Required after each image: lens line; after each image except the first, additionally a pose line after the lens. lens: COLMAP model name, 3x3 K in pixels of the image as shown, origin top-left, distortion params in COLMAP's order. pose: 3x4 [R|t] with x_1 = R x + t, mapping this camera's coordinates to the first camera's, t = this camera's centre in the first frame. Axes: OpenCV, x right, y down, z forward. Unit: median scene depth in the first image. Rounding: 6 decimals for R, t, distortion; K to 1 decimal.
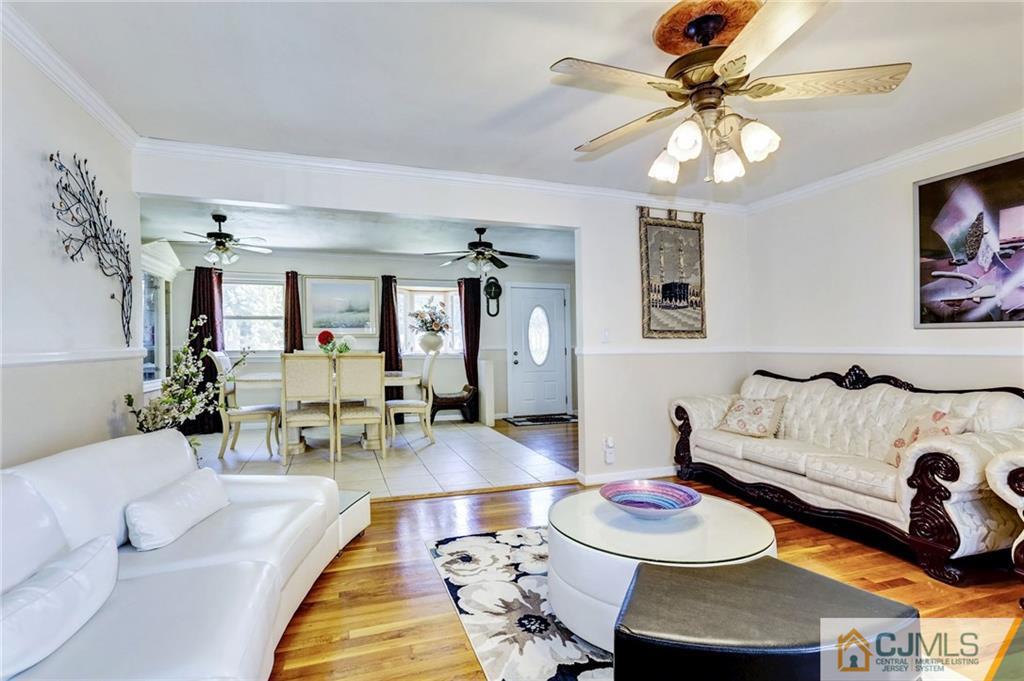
lens RADIAL K [[498.1, 0, 546.8], [0, 498.1, 353.4], [0, 0, 1]] dist [0.001432, 0.000091]
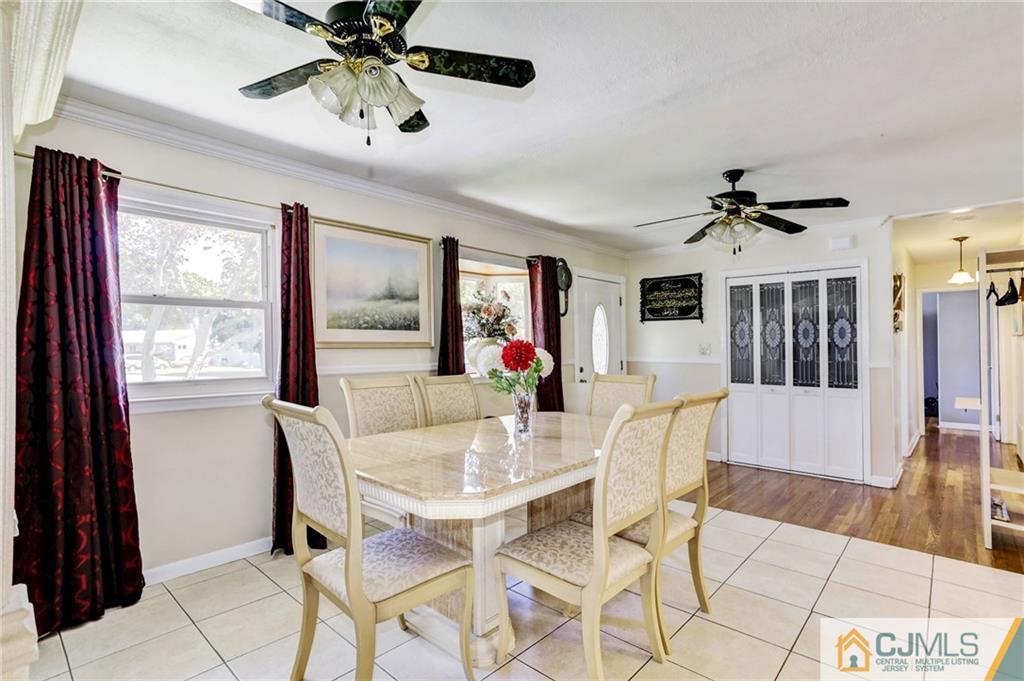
lens RADIAL K [[470.1, 0, 526.5], [0, 470.1, 340.9], [0, 0, 1]] dist [0.003281, 0.000528]
pose [[0.892018, 0.011125, 0.451863, -0.461262], [0.001955, 0.999593, -0.028469, -0.023542], [-0.451996, 0.026278, 0.891633, 0.464779]]
